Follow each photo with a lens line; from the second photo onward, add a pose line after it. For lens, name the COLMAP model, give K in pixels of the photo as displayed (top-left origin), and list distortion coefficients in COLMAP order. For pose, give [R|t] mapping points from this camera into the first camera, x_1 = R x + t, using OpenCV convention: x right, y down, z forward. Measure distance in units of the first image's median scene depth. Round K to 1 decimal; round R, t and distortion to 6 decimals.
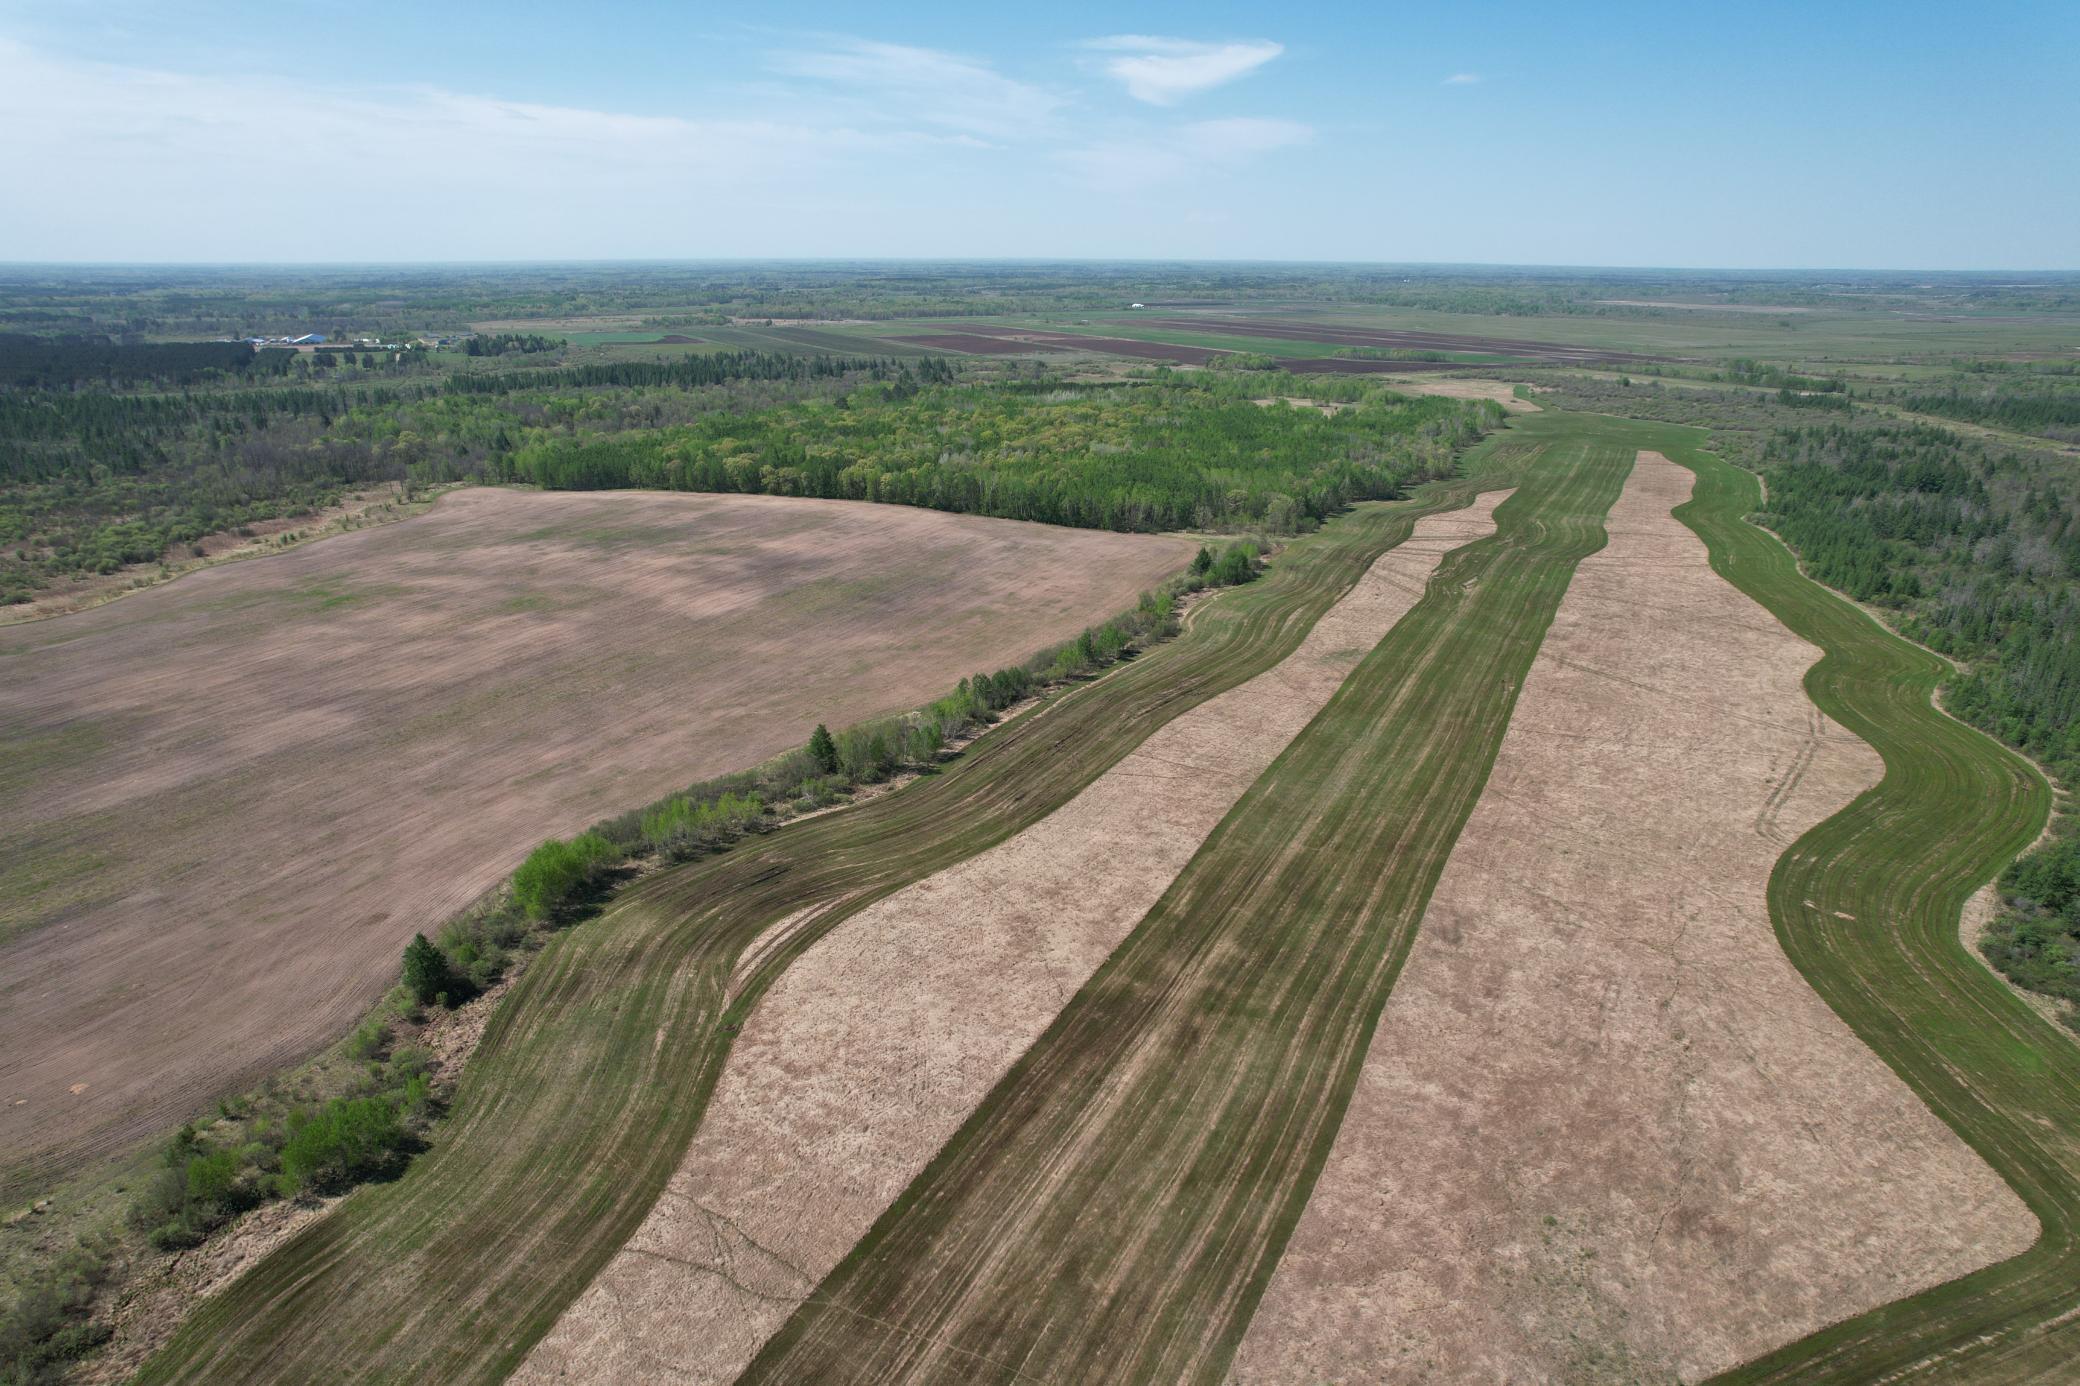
lens RADIAL K [[1335.8, 0, 1040.0], [0, 1335.8, 693.0], [0, 0, 1]] dist [-0.060692, 0.047878]
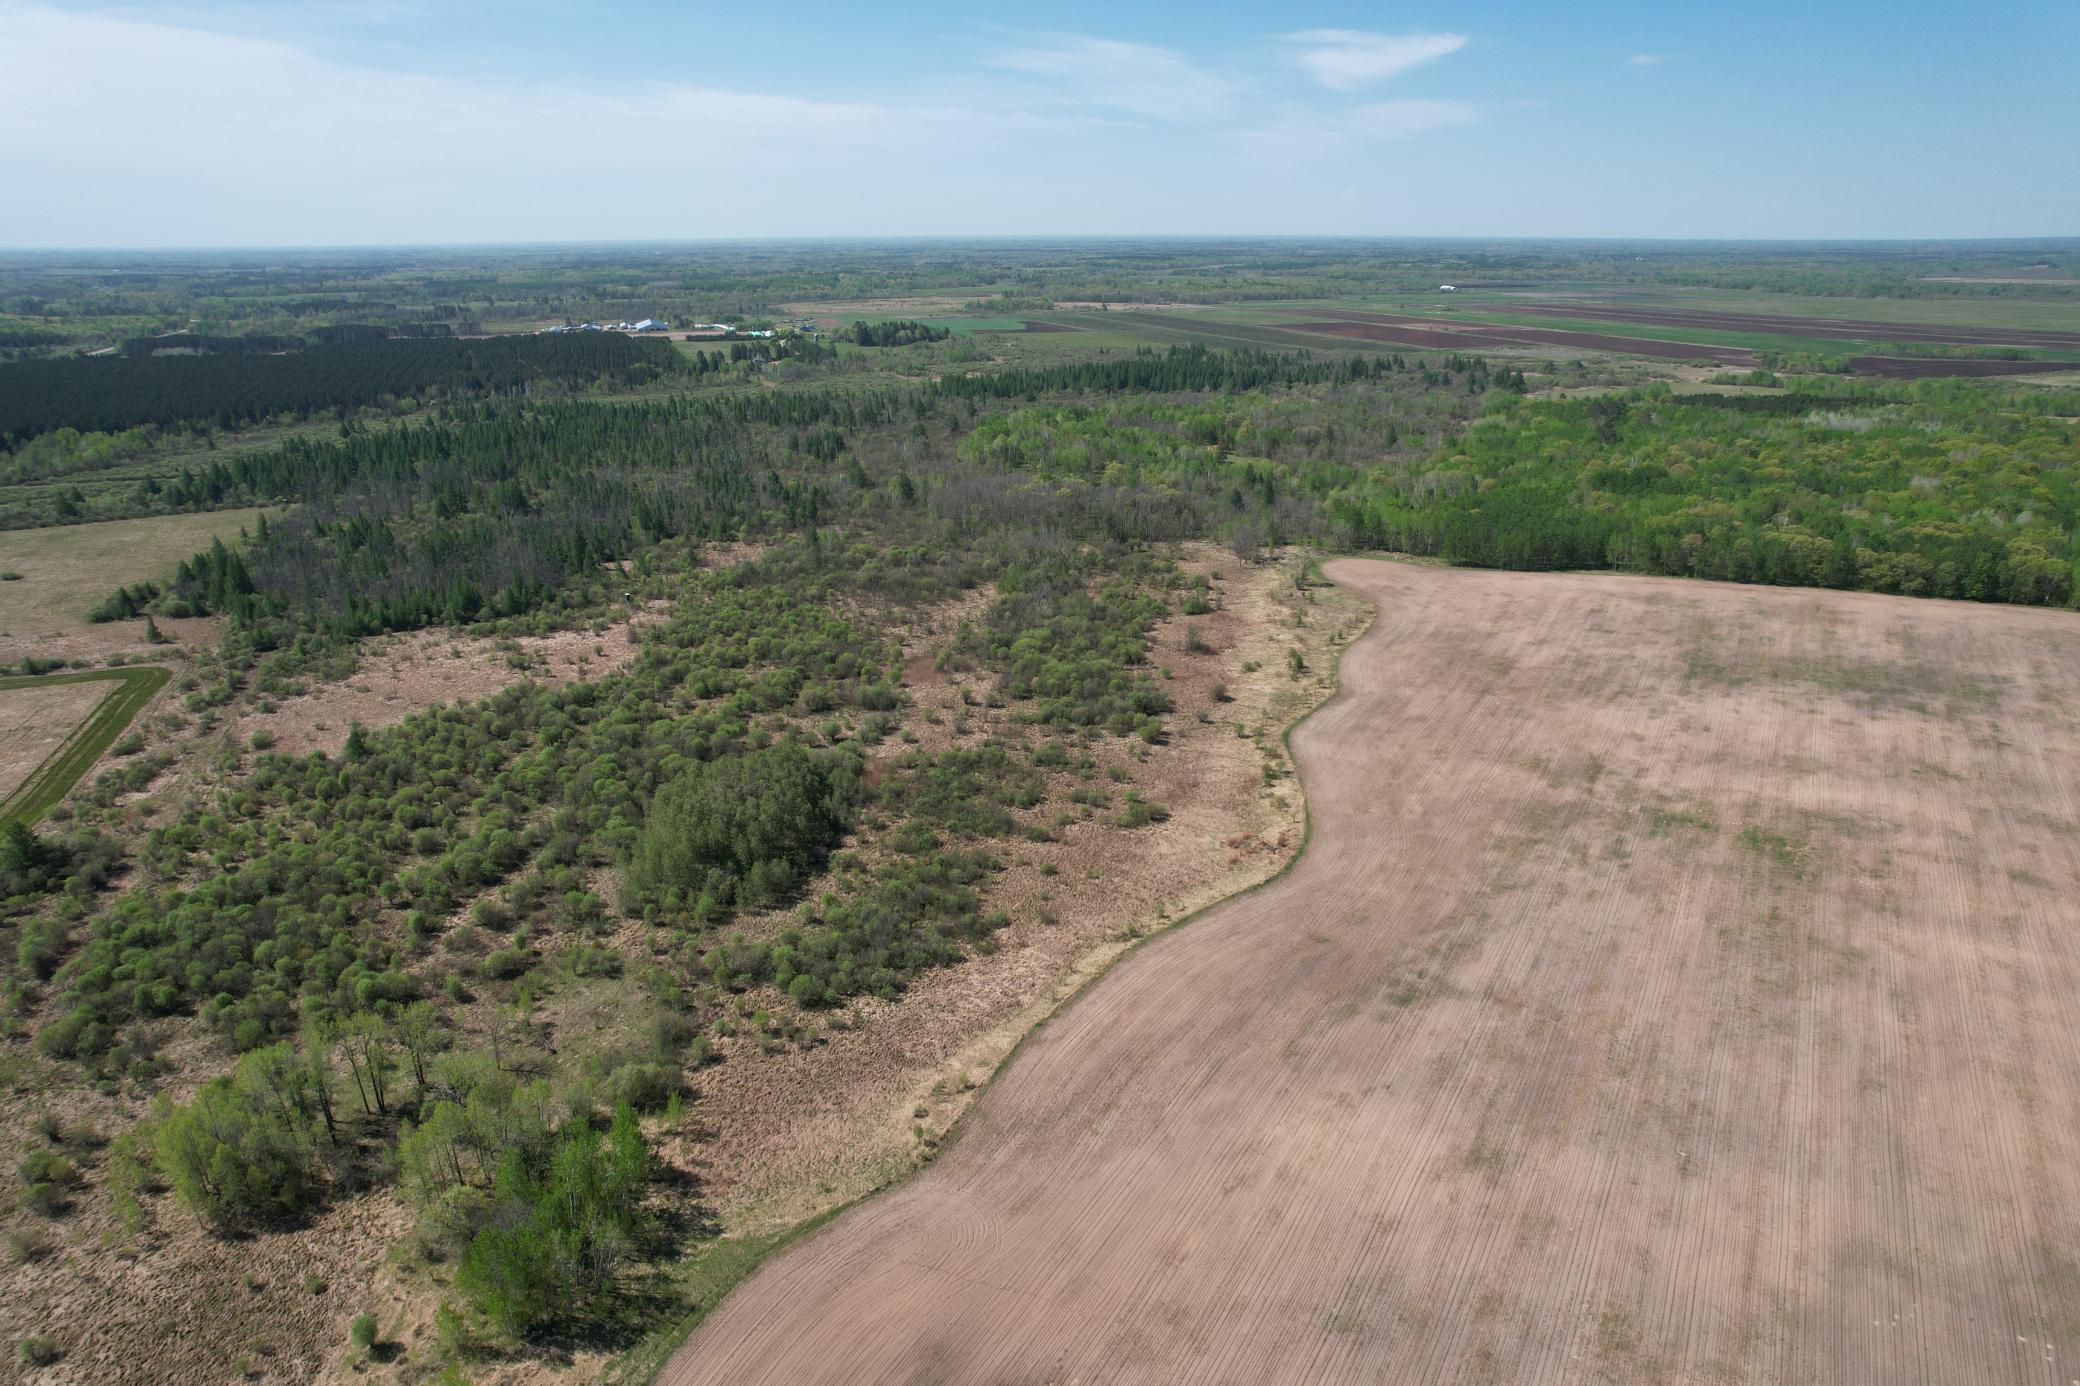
lens RADIAL K [[1338.9, 0, 1041.3], [0, 1338.9, 699.2], [0, 0, 1]] dist [-0.077416, 0.074528]
pose [[0.996078, 0.022475, -0.085572, -0.622888], [-0.020735, 0.999561, 0.021173, -0.108168], [0.086010, -0.019316, 0.996107, 0.312211]]
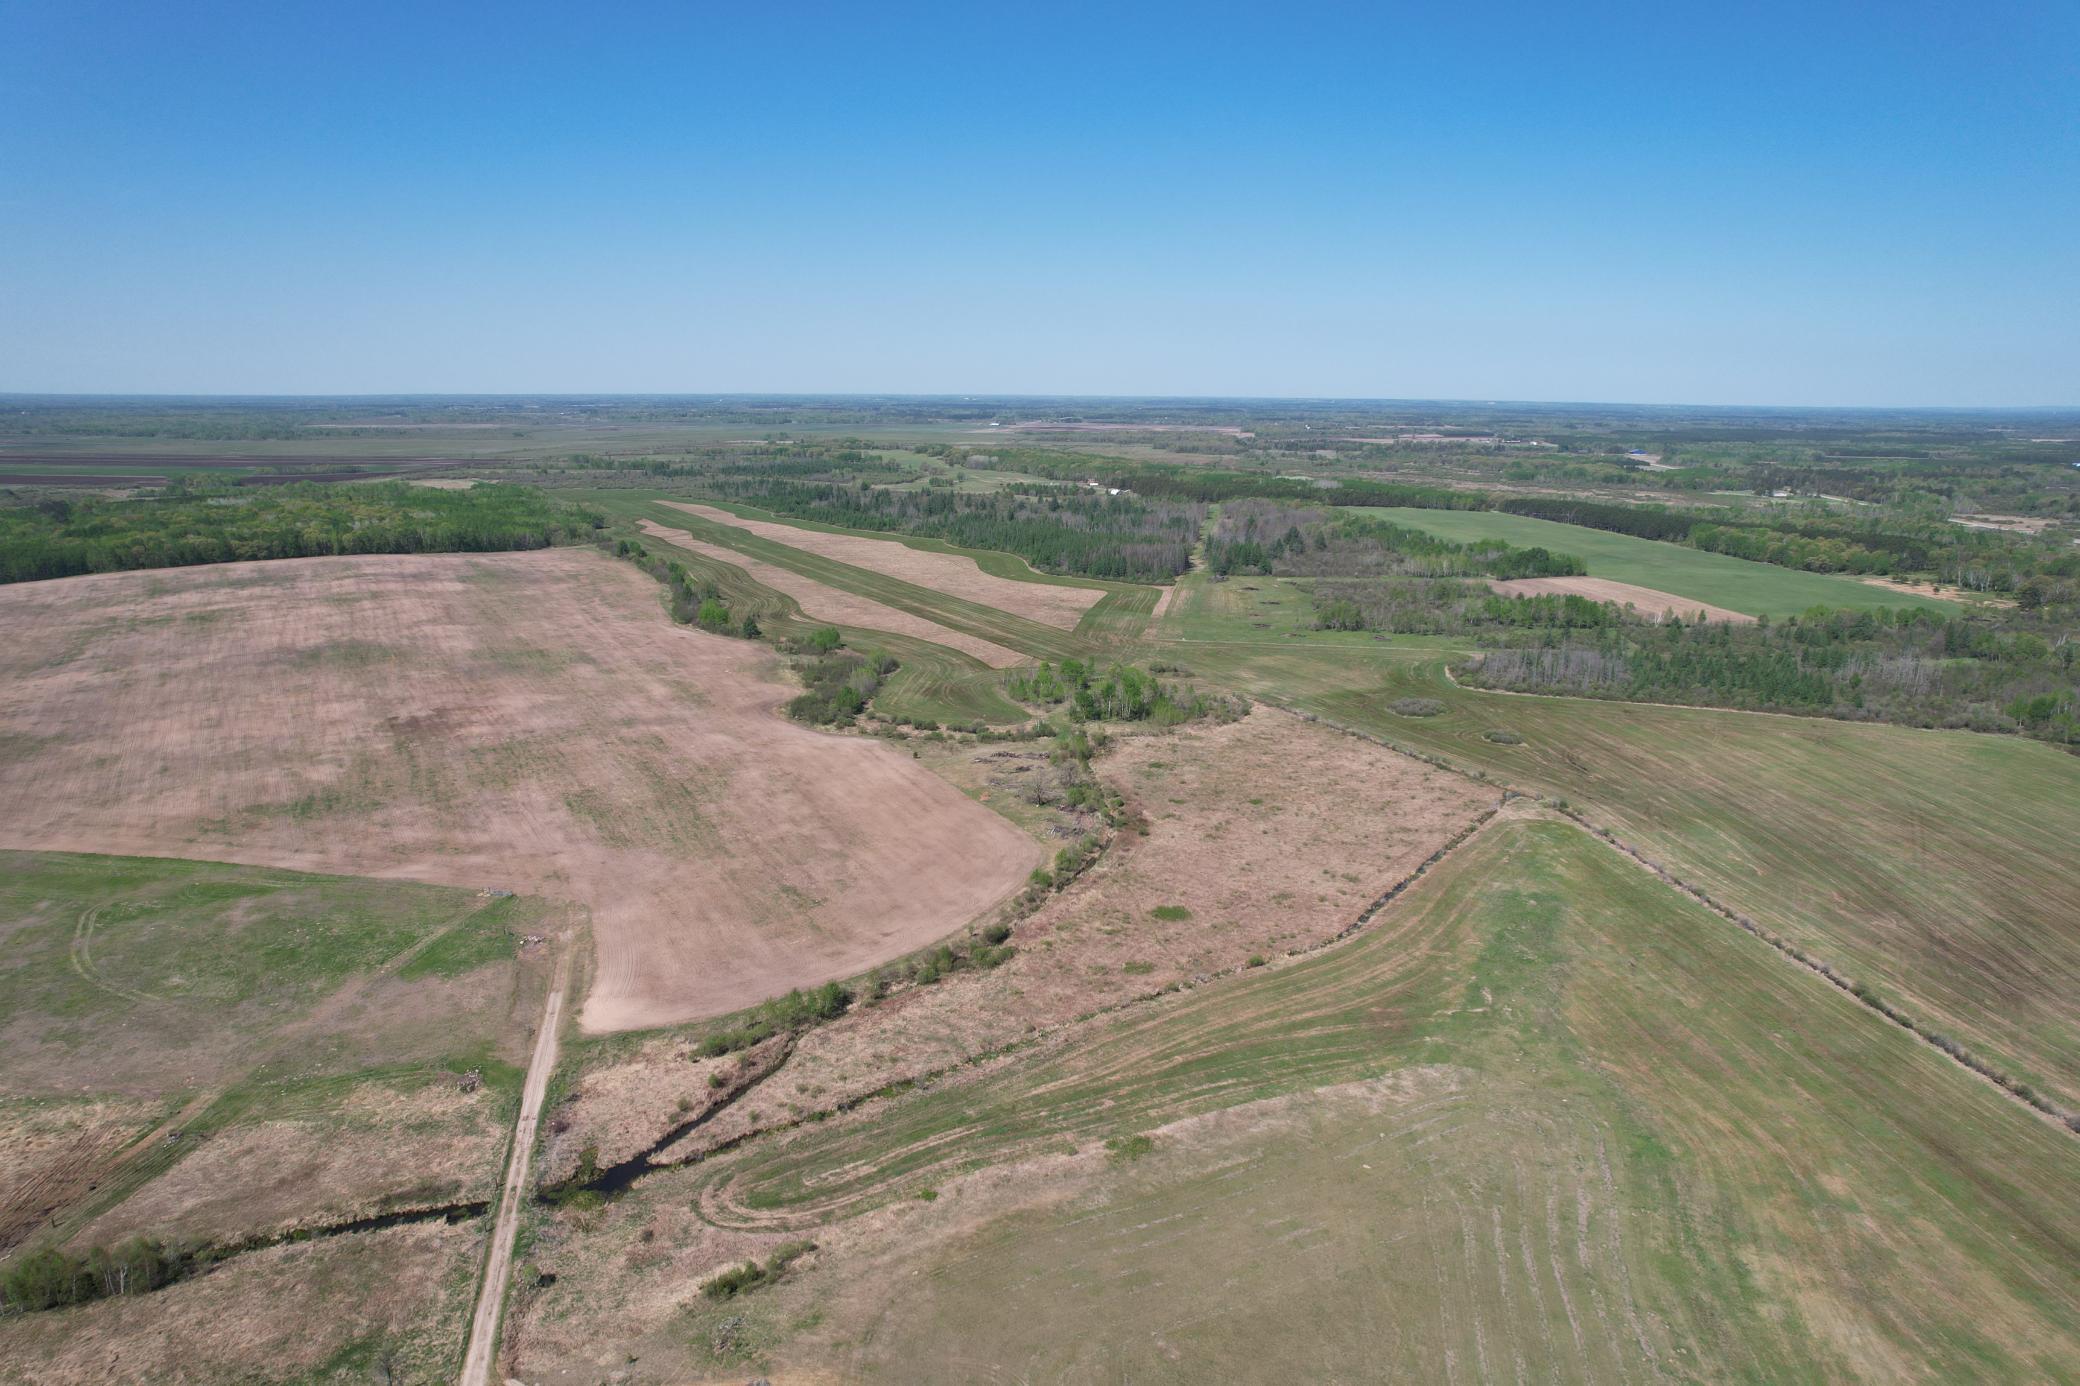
lens RADIAL K [[1338.9, 0, 1041.3], [0, 1338.9, 699.2], [0, 0, 1]] dist [-0.077416, 0.074528]
pose [[0.566593, -0.186772, 0.802552, -0.920078], [0.254706, 0.965972, 0.044984, 0.145733], [-0.783644, 0.178927, 0.594884, -0.444475]]
